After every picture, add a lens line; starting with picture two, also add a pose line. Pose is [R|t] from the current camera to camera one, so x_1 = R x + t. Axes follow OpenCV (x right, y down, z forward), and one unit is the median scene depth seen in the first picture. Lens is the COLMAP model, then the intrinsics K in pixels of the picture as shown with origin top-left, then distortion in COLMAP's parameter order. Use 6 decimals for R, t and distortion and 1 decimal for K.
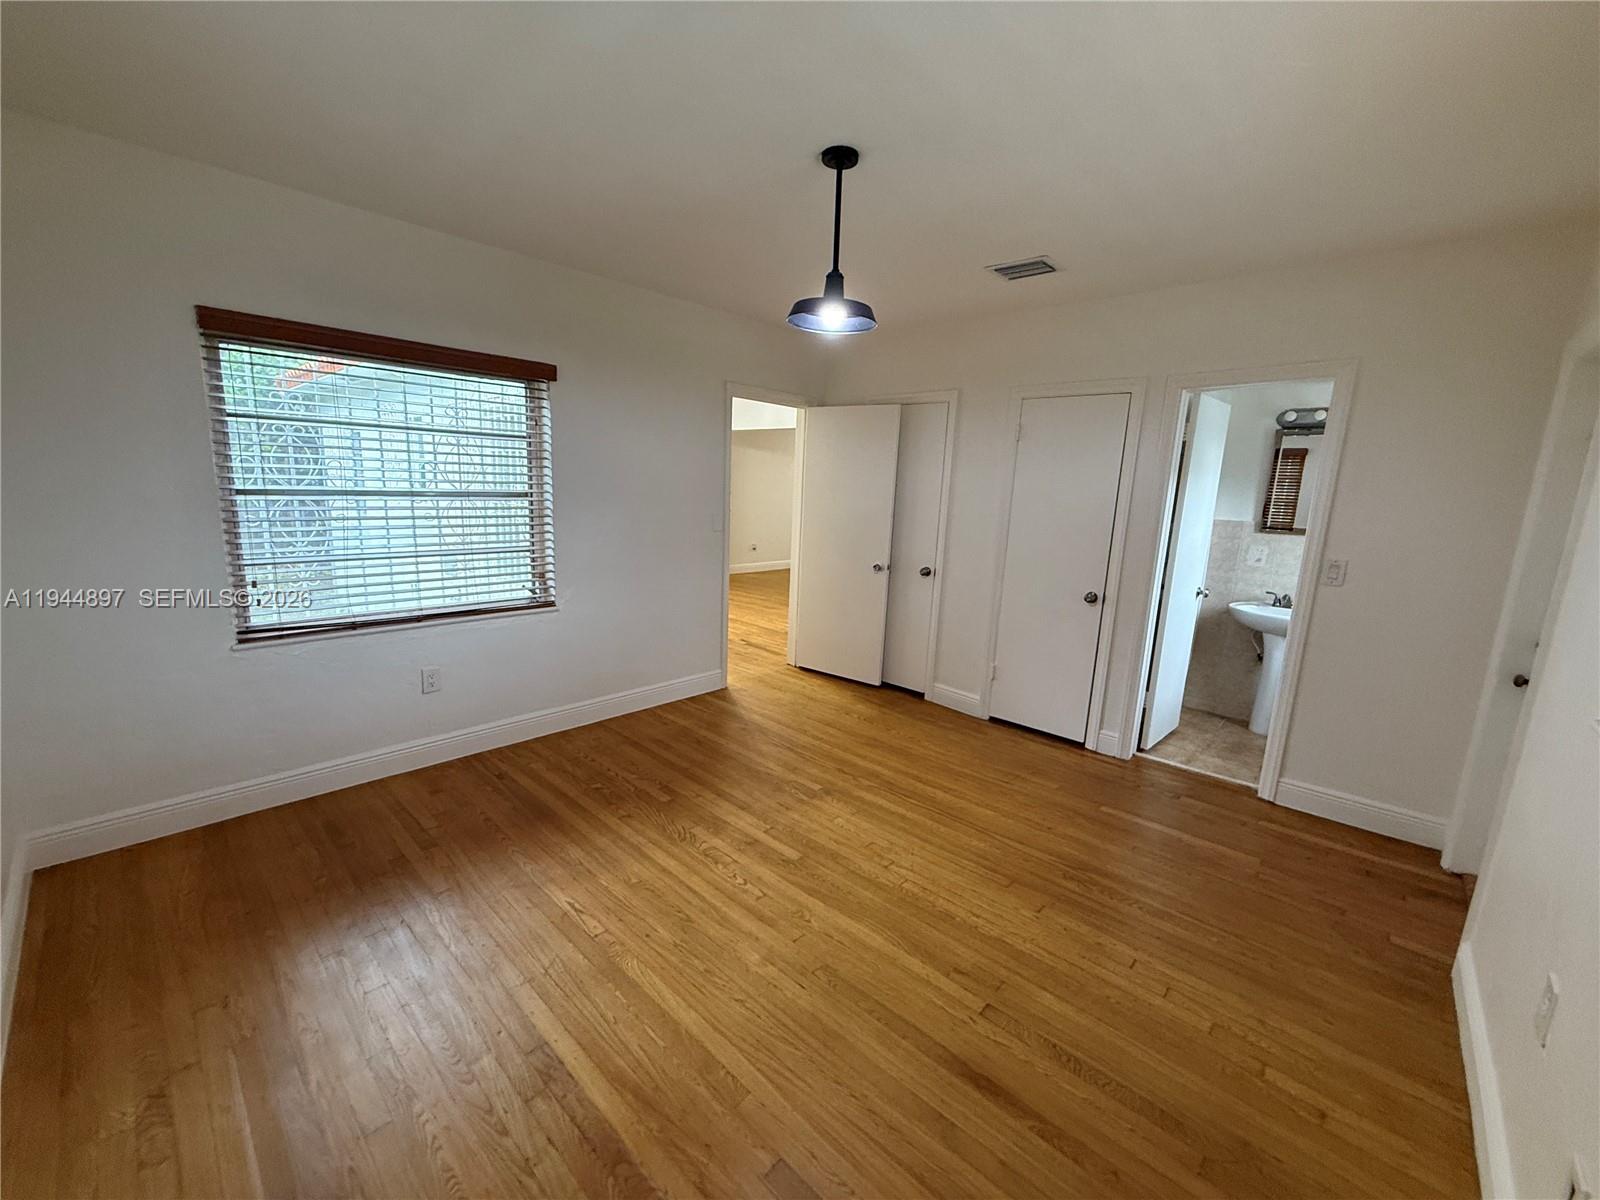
lens RADIAL K [[637.4, 0, 799.0], [0, 637.4, 599.8], [0, 0, 1]] dist [-0.001902, 0.000437]
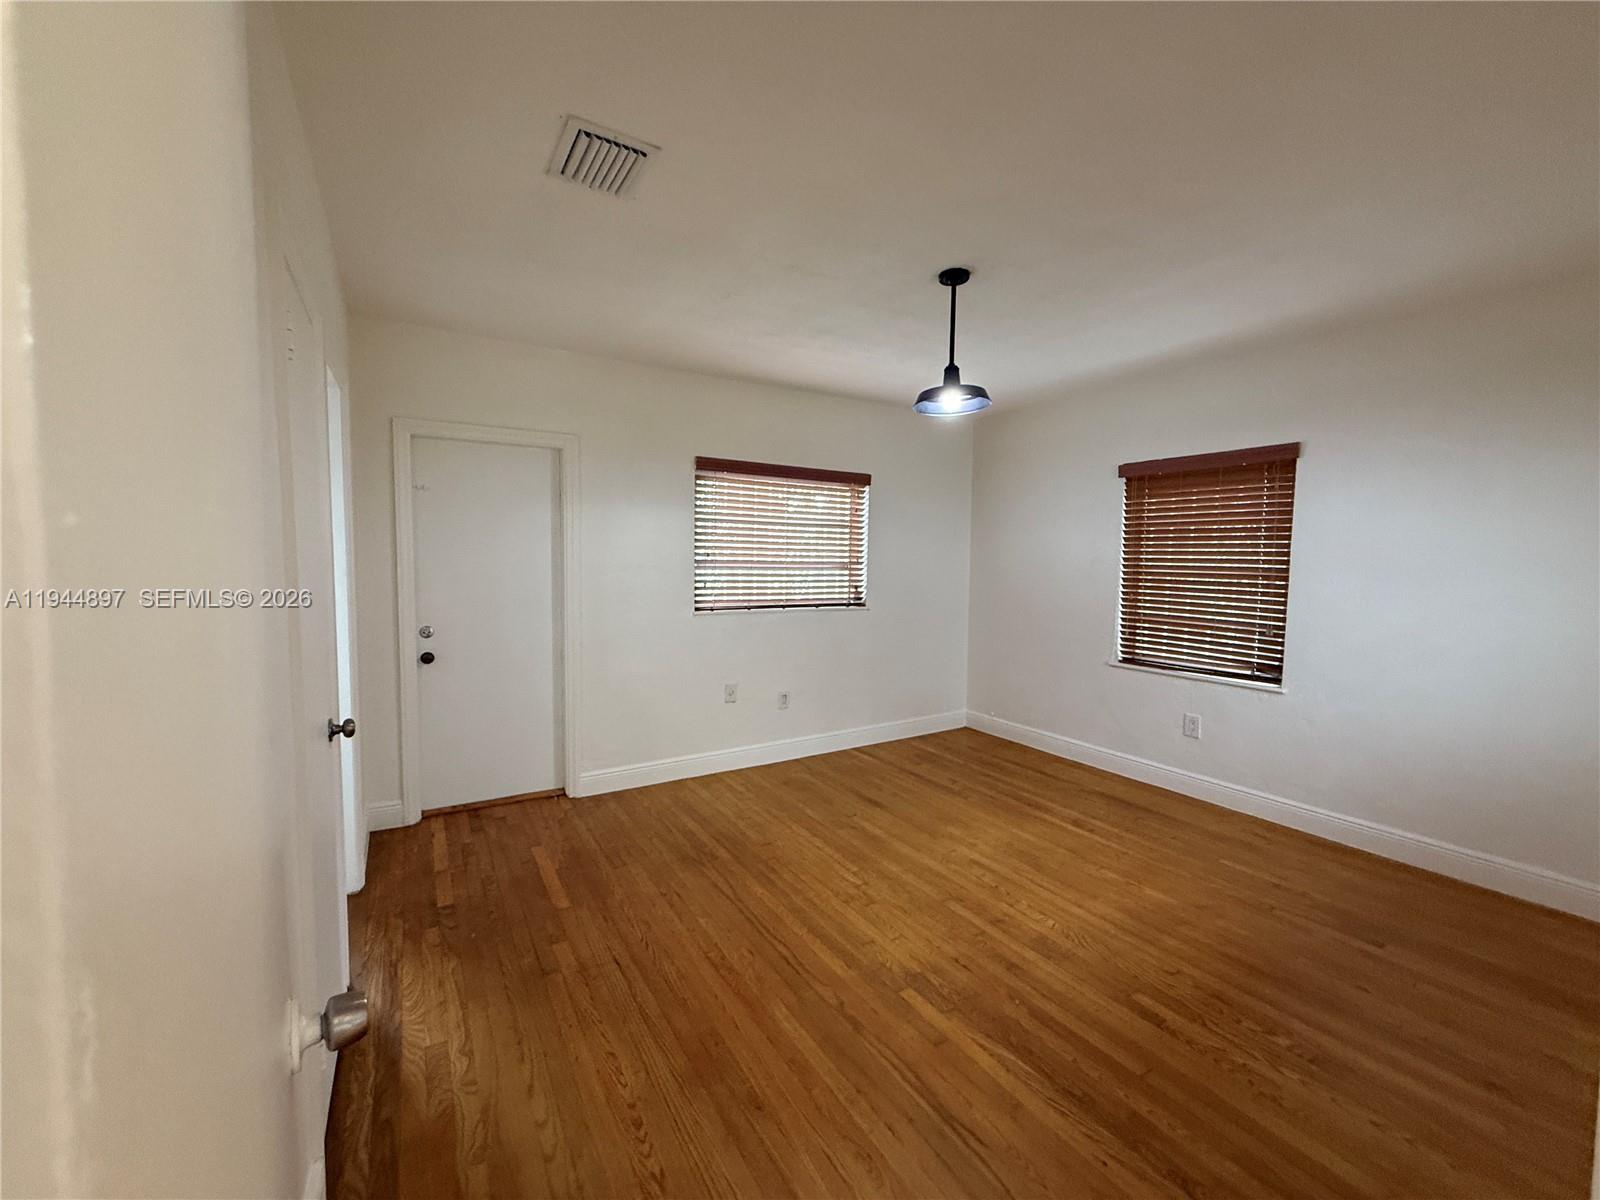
lens RADIAL K [[637.4, 0, 799.0], [0, 637.4, 599.8], [0, 0, 1]] dist [-0.001902, 0.000437]
pose [[-0.960241, -0.065825, 0.271303, -0.015212], [0.002682, 0.969585, 0.244738, -0.270274], [-0.279161, 0.235735, -0.930859, 1.645357]]
